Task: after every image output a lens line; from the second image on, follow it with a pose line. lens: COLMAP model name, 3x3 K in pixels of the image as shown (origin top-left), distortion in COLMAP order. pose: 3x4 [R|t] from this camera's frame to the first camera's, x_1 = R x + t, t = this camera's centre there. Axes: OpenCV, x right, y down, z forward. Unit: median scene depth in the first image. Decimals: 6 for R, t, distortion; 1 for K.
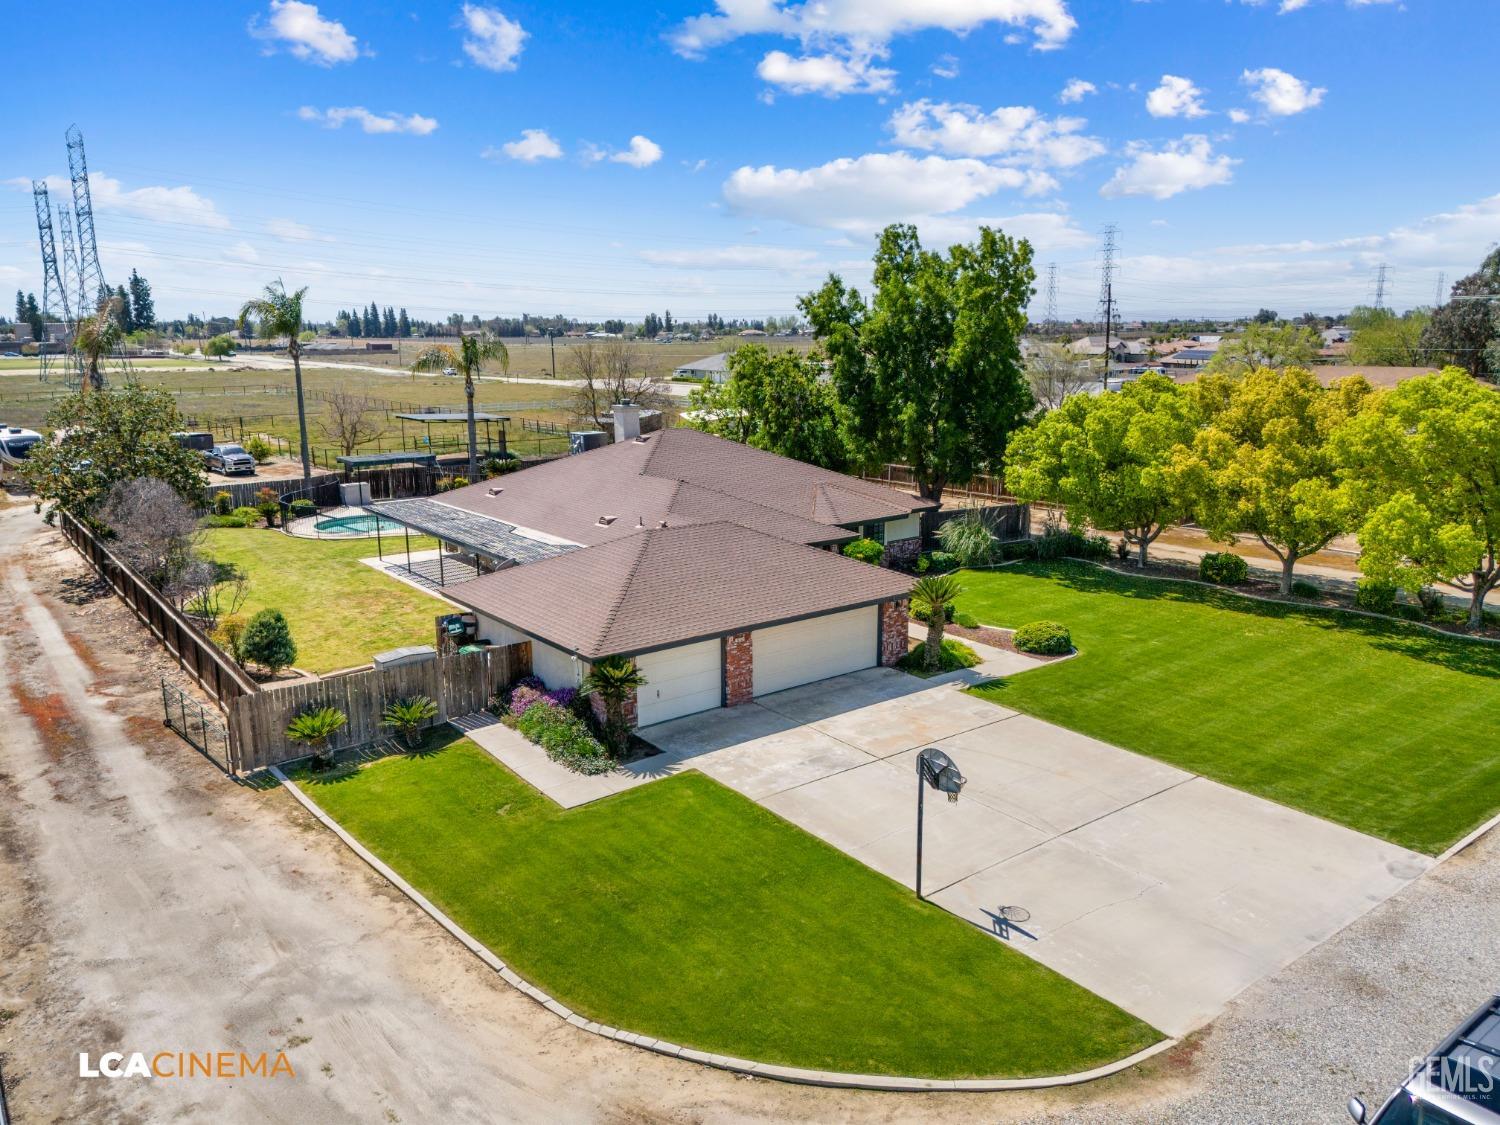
lens RADIAL K [[1108.7, 0, 750.0], [0, 1108.7, 562.5], [0, 0, 1]] dist [0.063994, -0.049314]
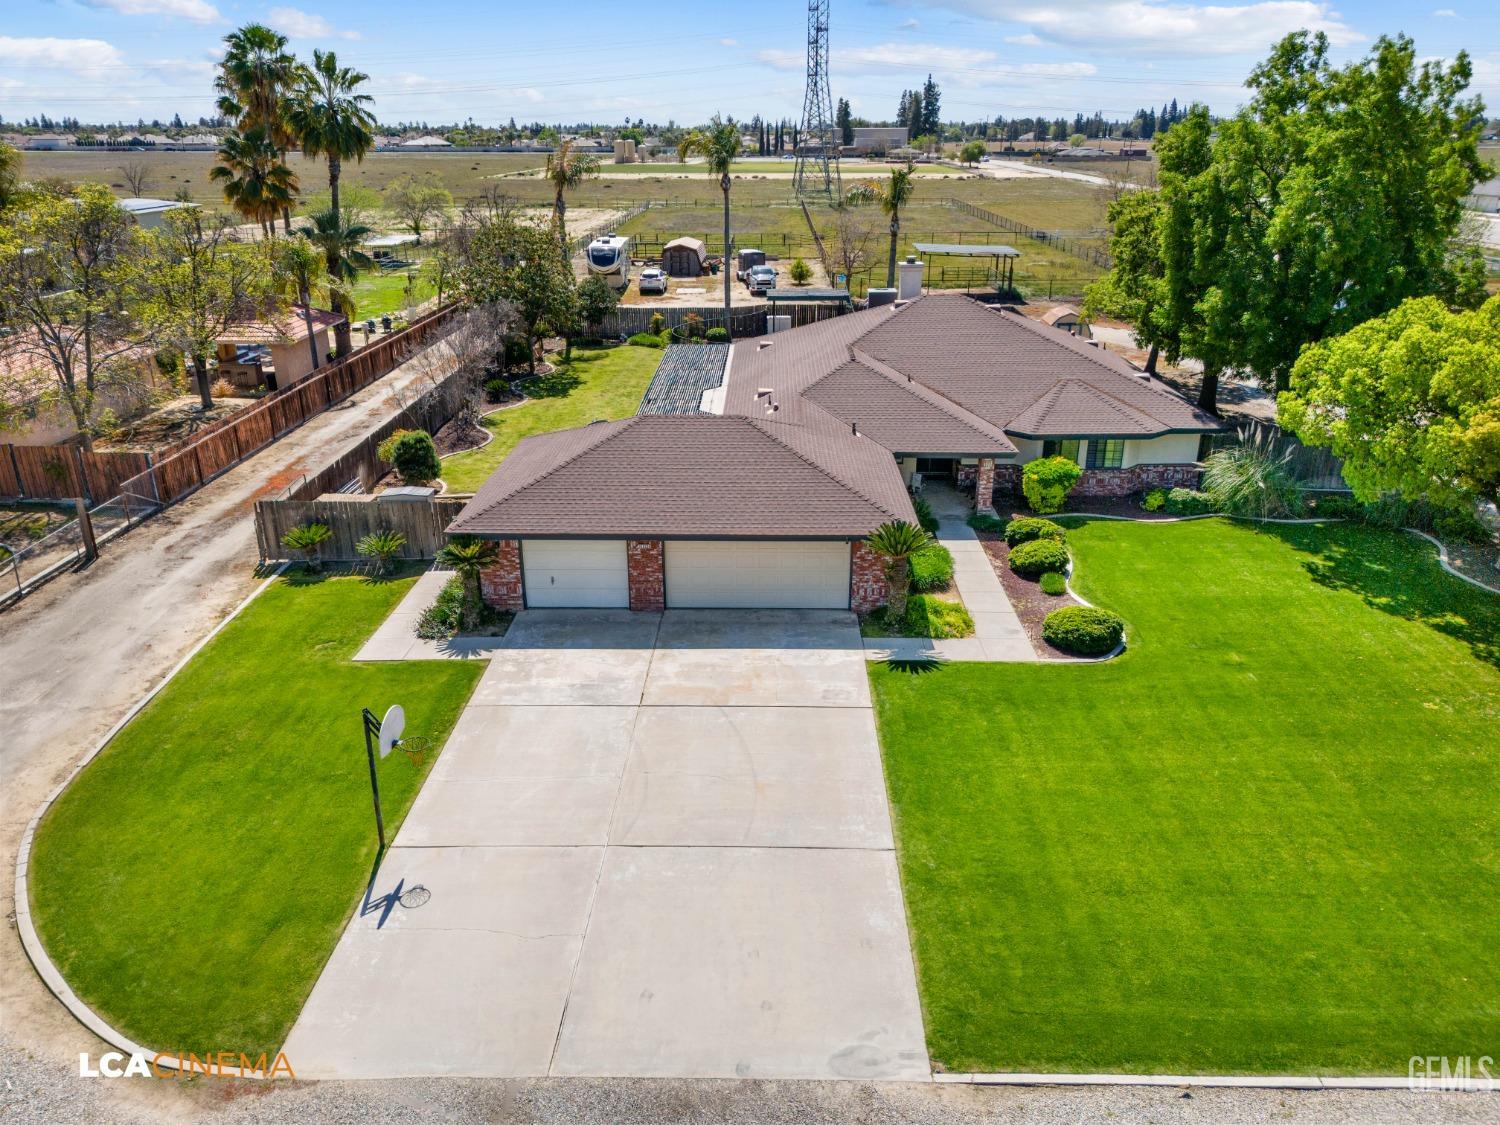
lens RADIAL K [[1108.7, 0, 750.0], [0, 1108.7, 562.5], [0, 0, 1]] dist [0.063994, -0.049314]
pose [[0.781305, 0.230860, -0.579884, 0.648434], [-0.133151, 0.969343, 0.206507, -0.132140], [0.609781, -0.084133, 0.788092, 0.313035]]
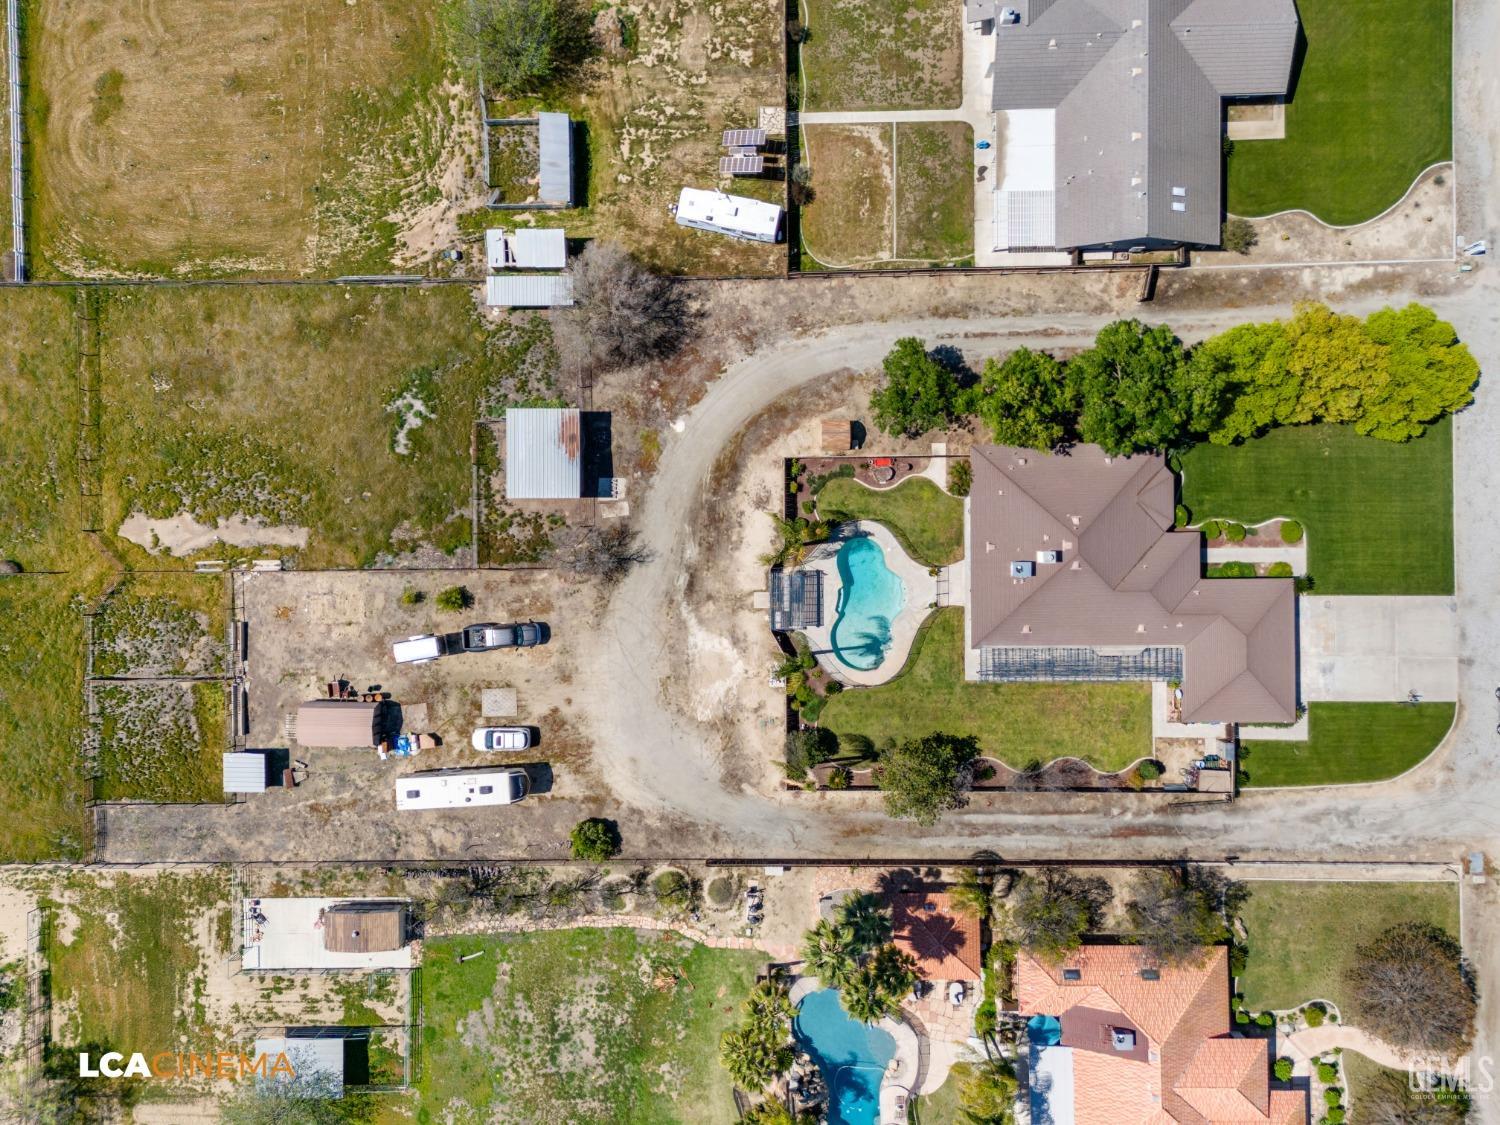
lens RADIAL K [[1108.7, 0, 750.0], [0, 1108.7, 562.5], [0, 0, 1]] dist [0.063994, -0.049314]
pose [[0.603185, -0.797601, 0.000470, -0.719585], [0.180567, 0.137127, 0.973957, -3.453384], [-0.776893, -0.587392, 0.226734, 1.684519]]
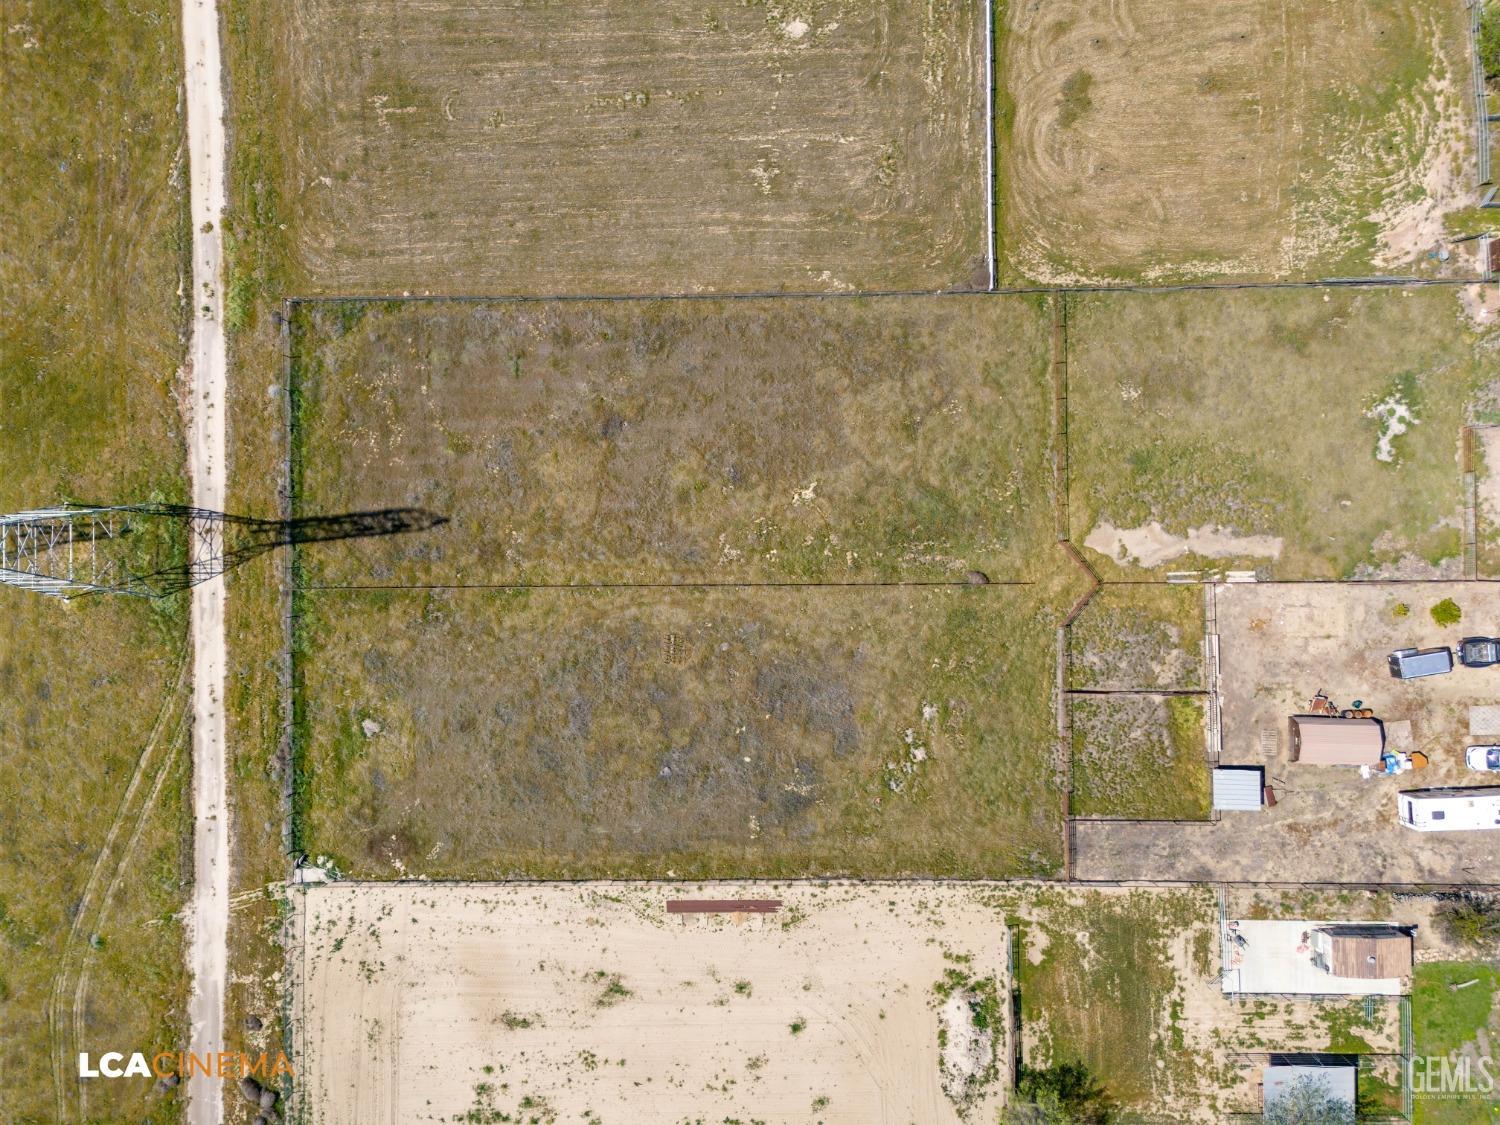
lens RADIAL K [[1108.7, 0, 750.0], [0, 1108.7, 562.5], [0, 0, 1]] dist [0.063994, -0.049314]
pose [[0.604155, -0.796844, 0.005985, -2.485492], [0.180122, 0.143874, 0.973065, -3.893233], [-0.776243, -0.586804, 0.230451, 3.994641]]
